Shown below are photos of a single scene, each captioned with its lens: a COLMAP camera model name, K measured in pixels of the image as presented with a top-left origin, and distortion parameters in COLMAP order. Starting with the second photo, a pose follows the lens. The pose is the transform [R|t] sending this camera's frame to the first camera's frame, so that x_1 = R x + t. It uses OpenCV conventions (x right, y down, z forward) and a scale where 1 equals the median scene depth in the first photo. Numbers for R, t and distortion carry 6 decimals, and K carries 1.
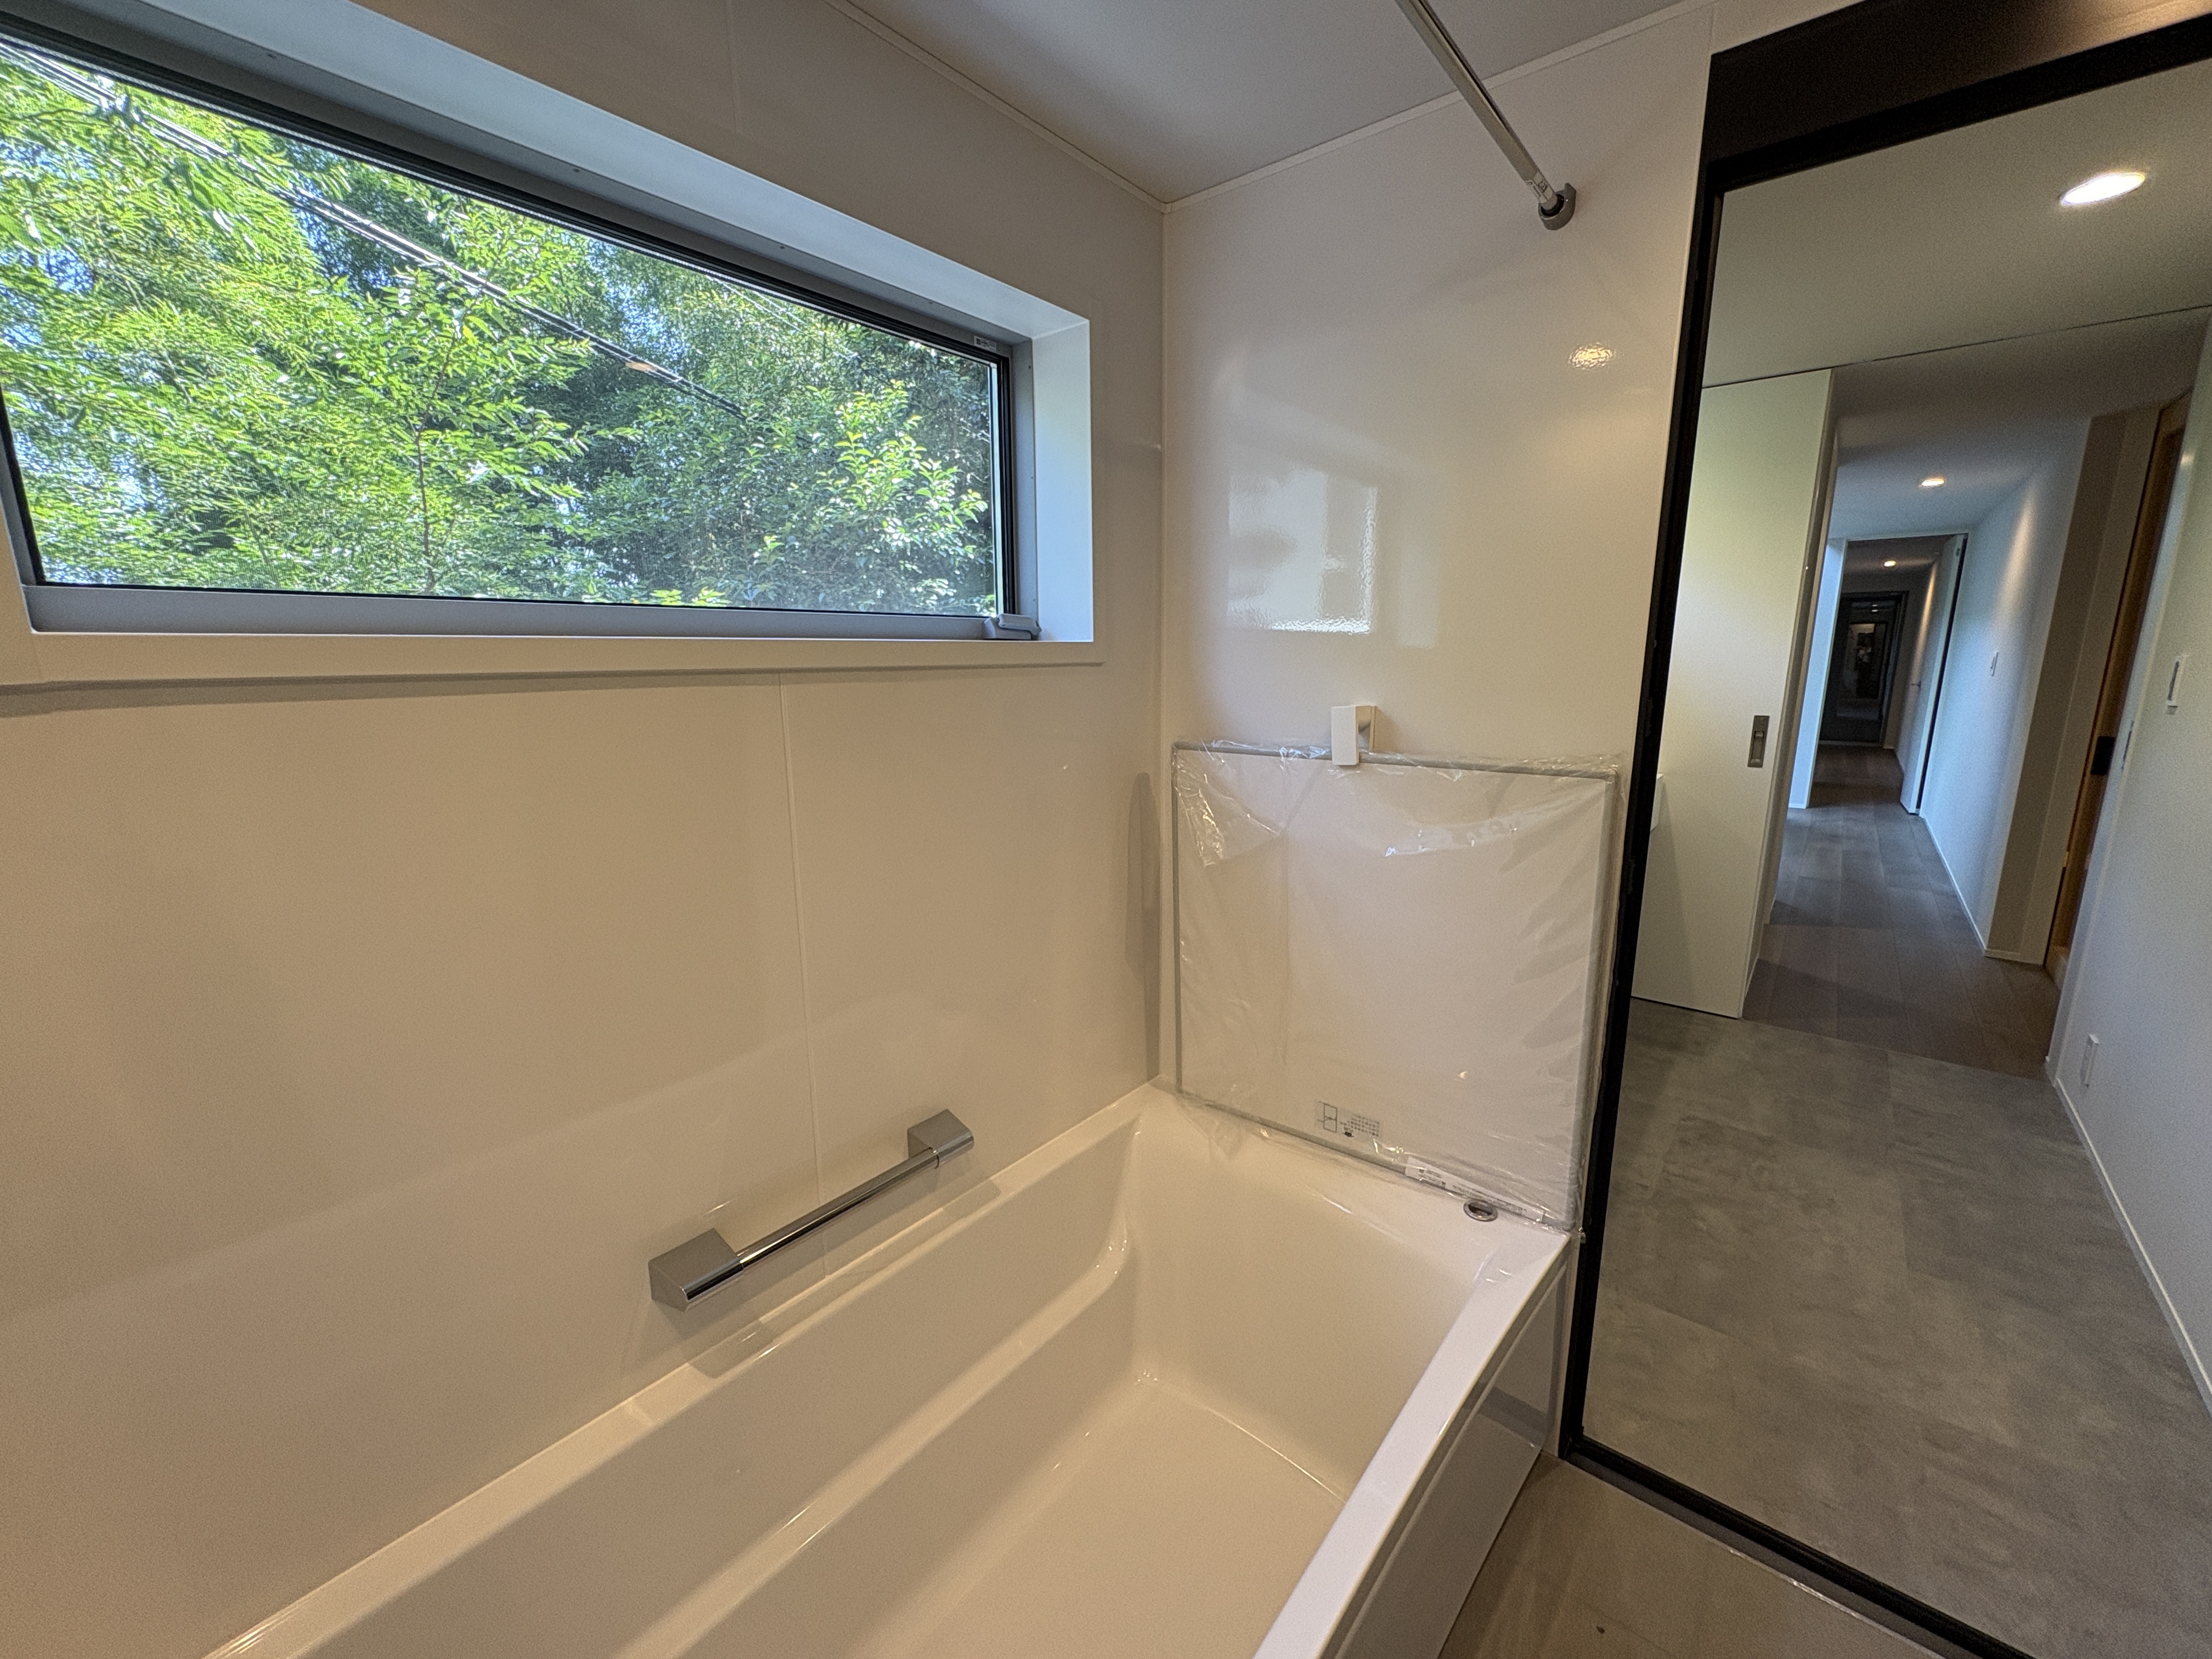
lens RADIAL K [[880.7, 0, 1107.4], [0, 880.7, 822.9], [0, 0, 1]] dist [-0.000405, 0.000351]
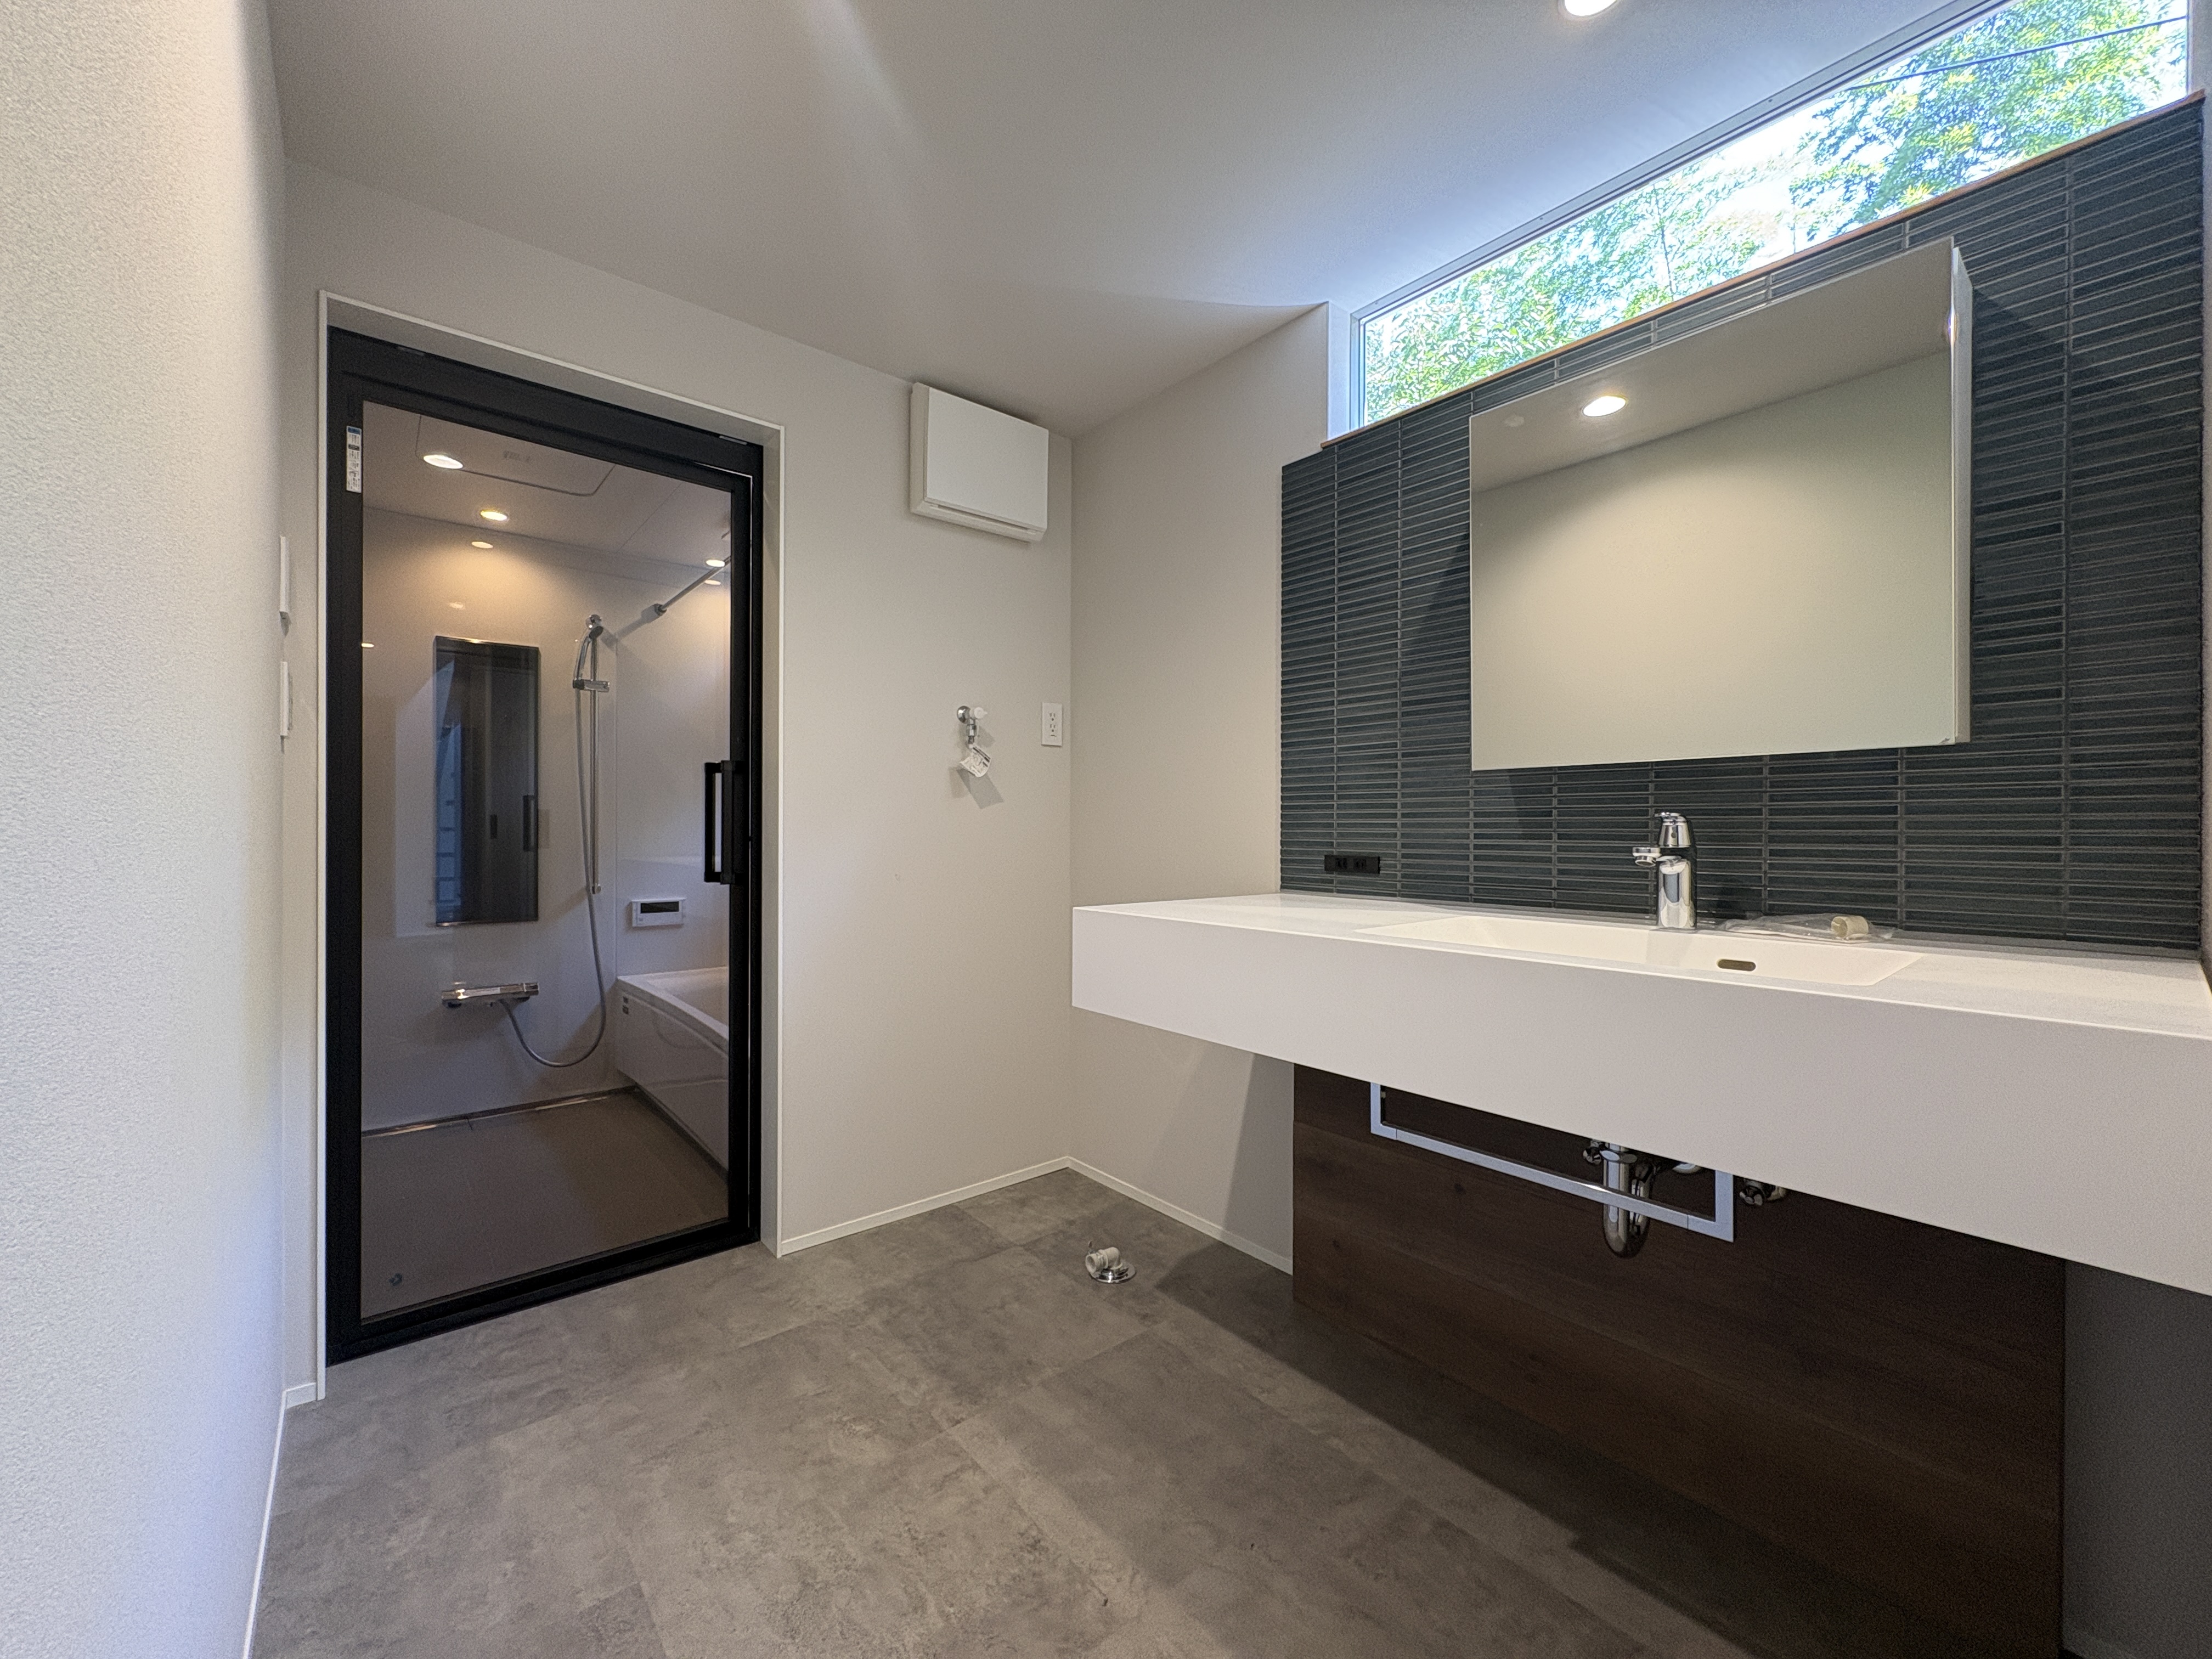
lens RADIAL K [[880.7, 0, 1108.2], [0, 880.7, 826.0], [0, 0, 1]] dist [-0.000405, 0.000351]
pose [[-0.172657, 0.011472, -0.984915, 1.500550], [-0.199173, 0.978869, 0.046317, -0.115841], [0.964634, 0.204166, -0.166724, 1.351082]]
